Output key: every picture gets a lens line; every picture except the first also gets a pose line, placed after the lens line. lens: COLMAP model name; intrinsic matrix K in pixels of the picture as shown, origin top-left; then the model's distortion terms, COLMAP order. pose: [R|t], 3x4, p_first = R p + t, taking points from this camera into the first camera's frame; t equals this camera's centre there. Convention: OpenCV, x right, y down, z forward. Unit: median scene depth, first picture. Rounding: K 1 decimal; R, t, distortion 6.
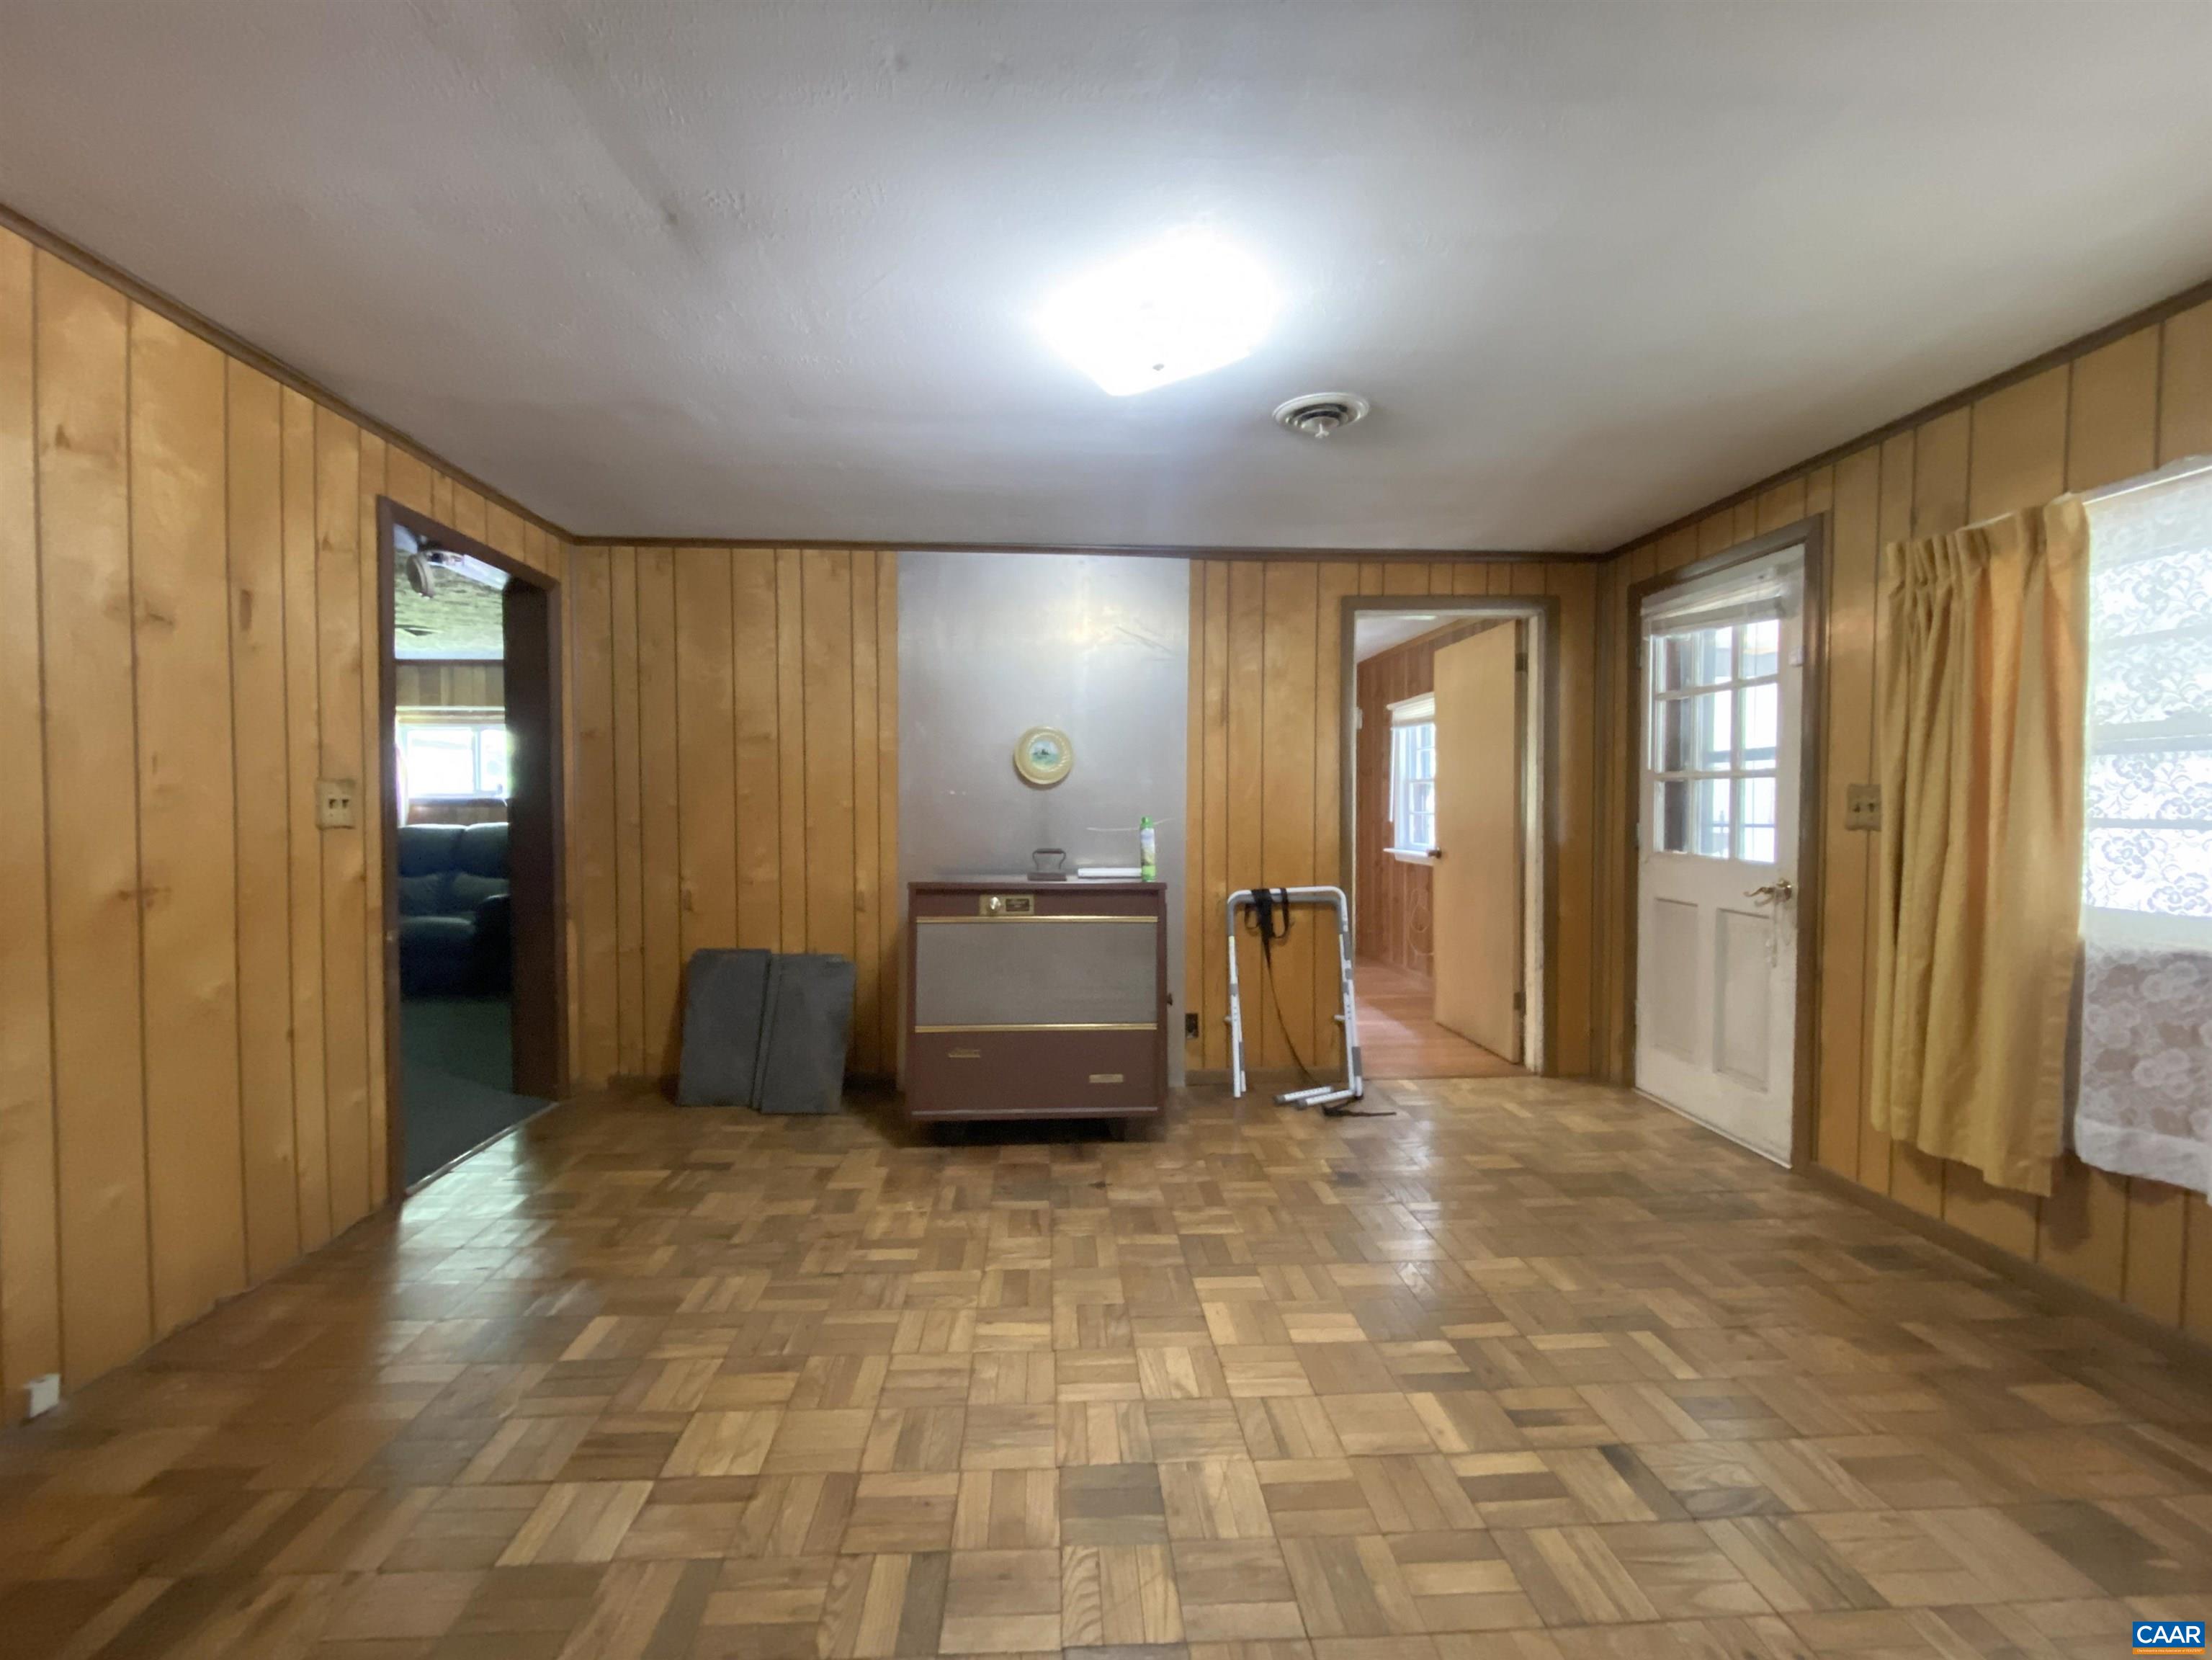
lens RADIAL K [[883.0, 0, 1108.6], [0, 883.0, 827.5], [0, 0, 1]] dist [-0.014460, -0.007051]
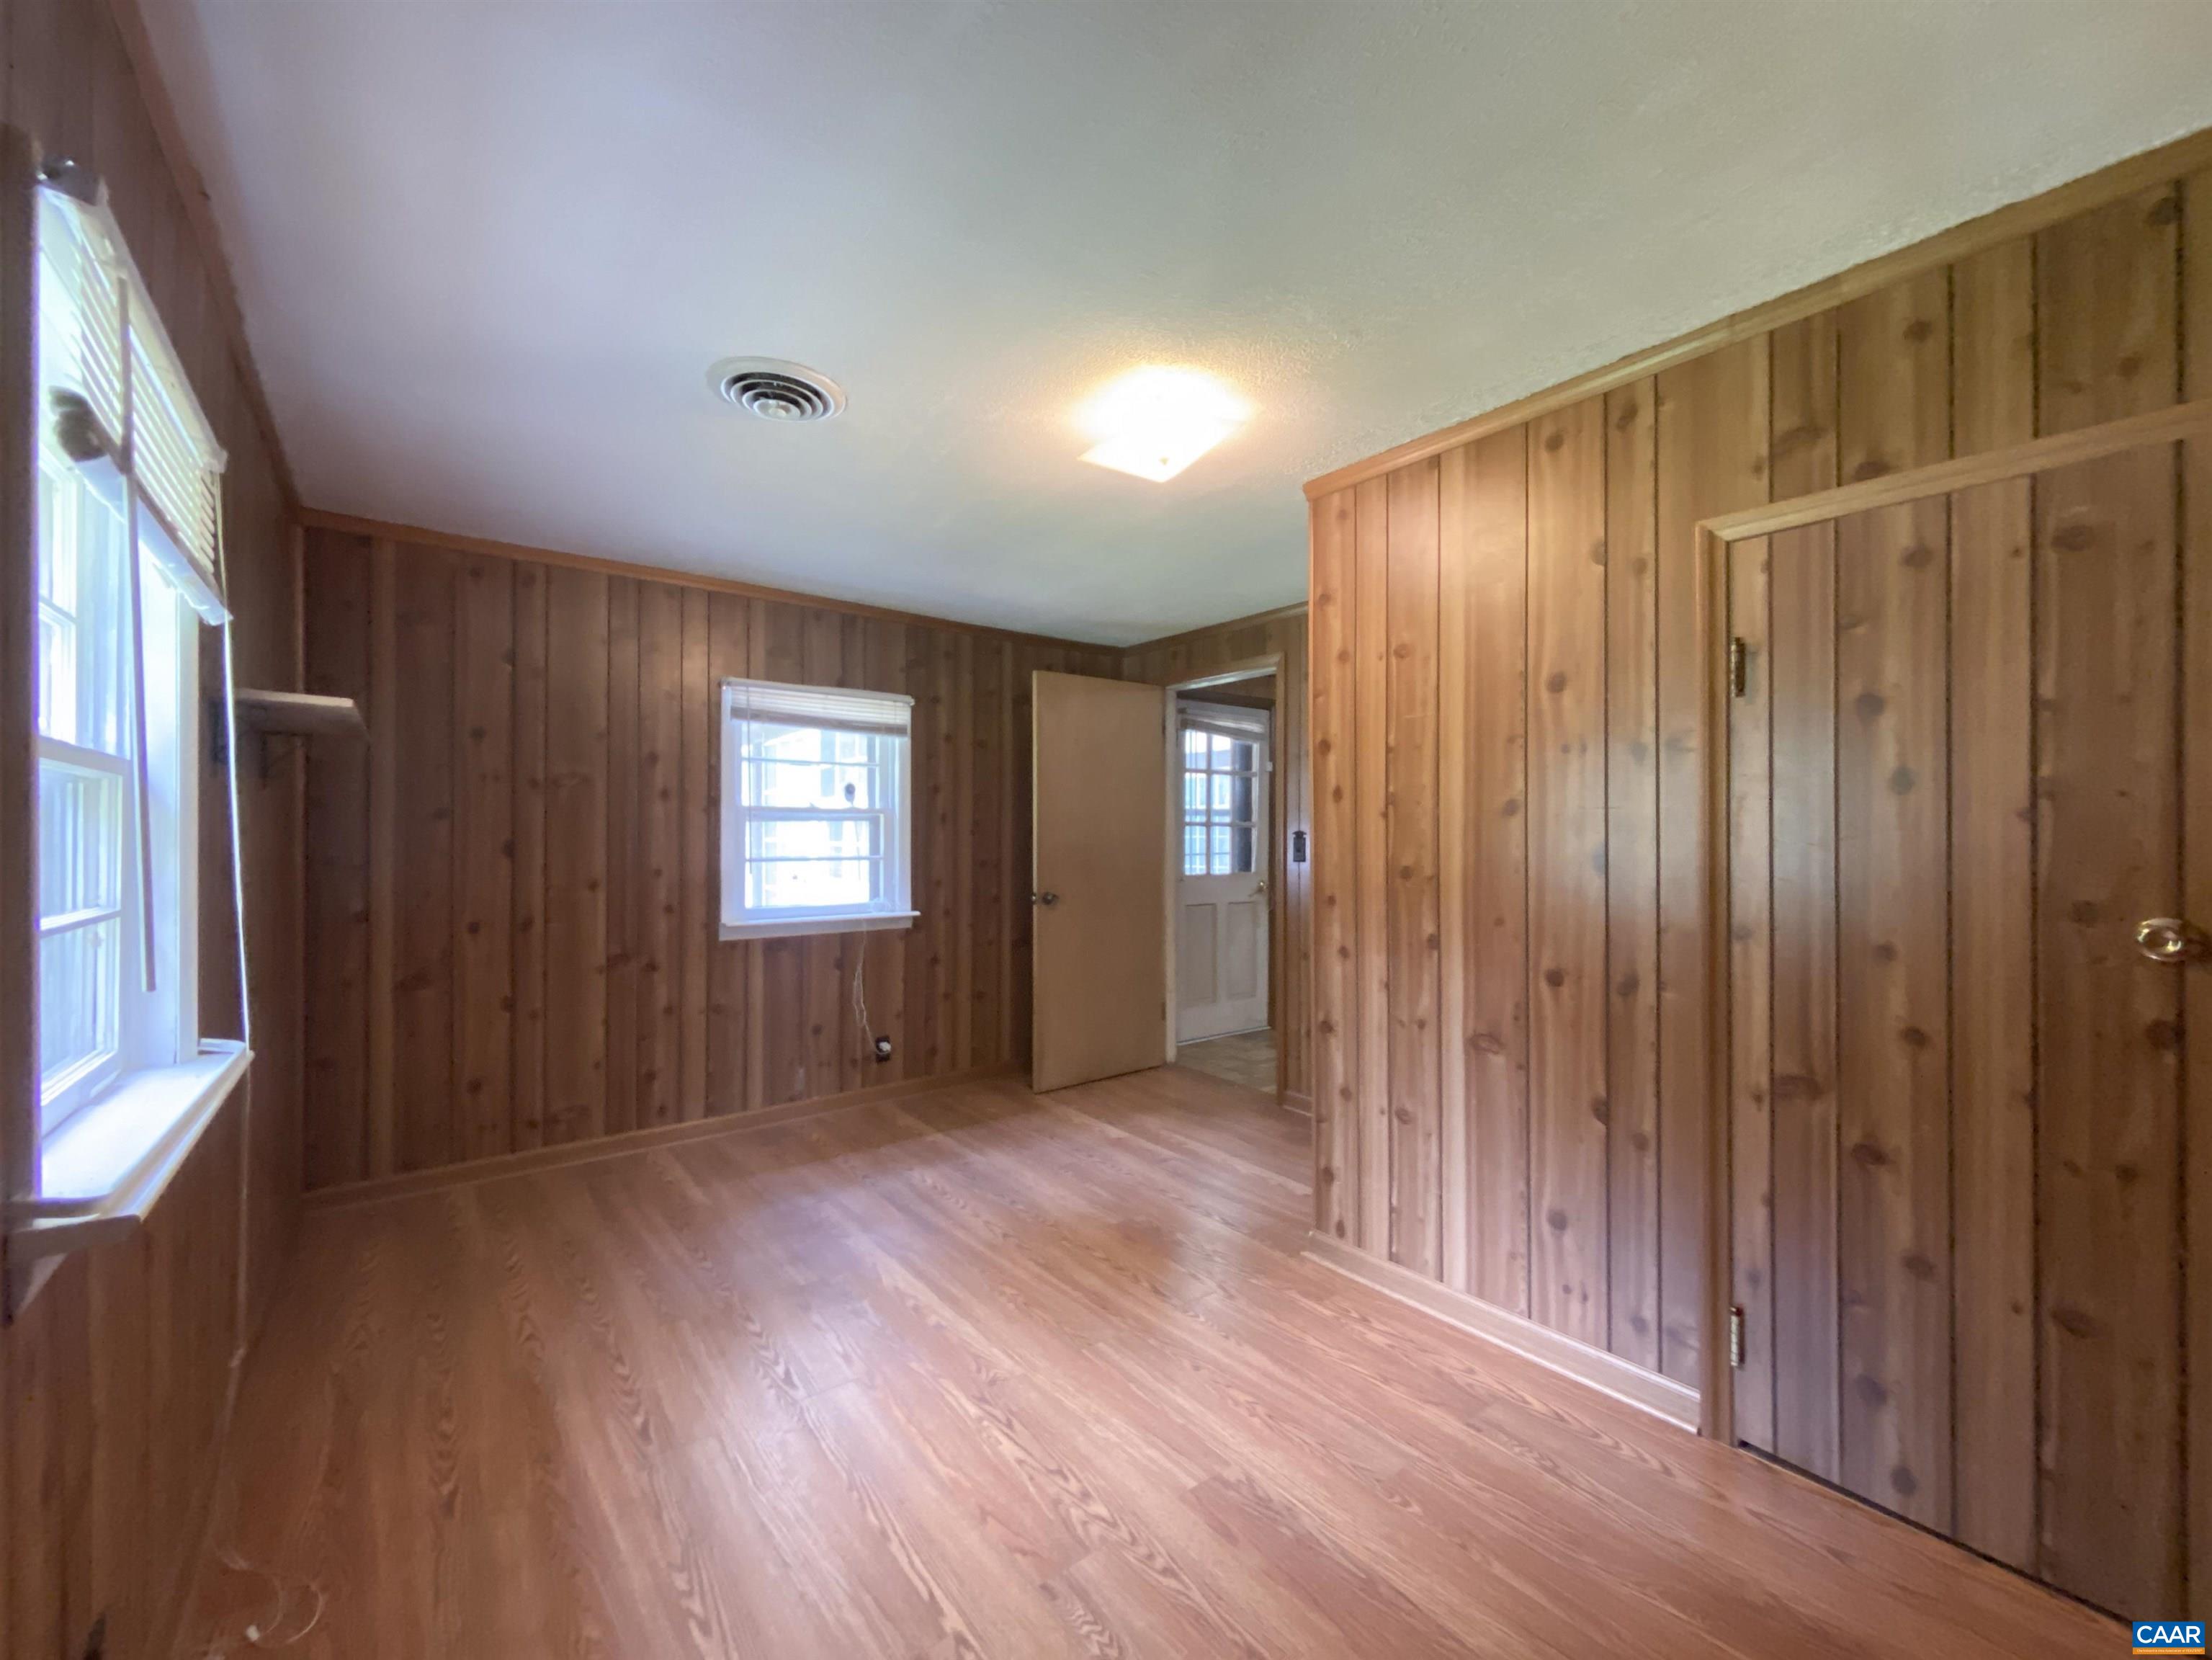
lens RADIAL K [[883.0, 0, 1105.1], [0, 883.0, 831.7], [0, 0, 1]] dist [-0.014460, -0.007051]
pose [[-0.586193, 0.008153, 0.810131, -0.527521], [0.023724, 0.999693, 0.007106, -0.061311], [-0.809824, 0.023385, -0.586206, 2.102963]]
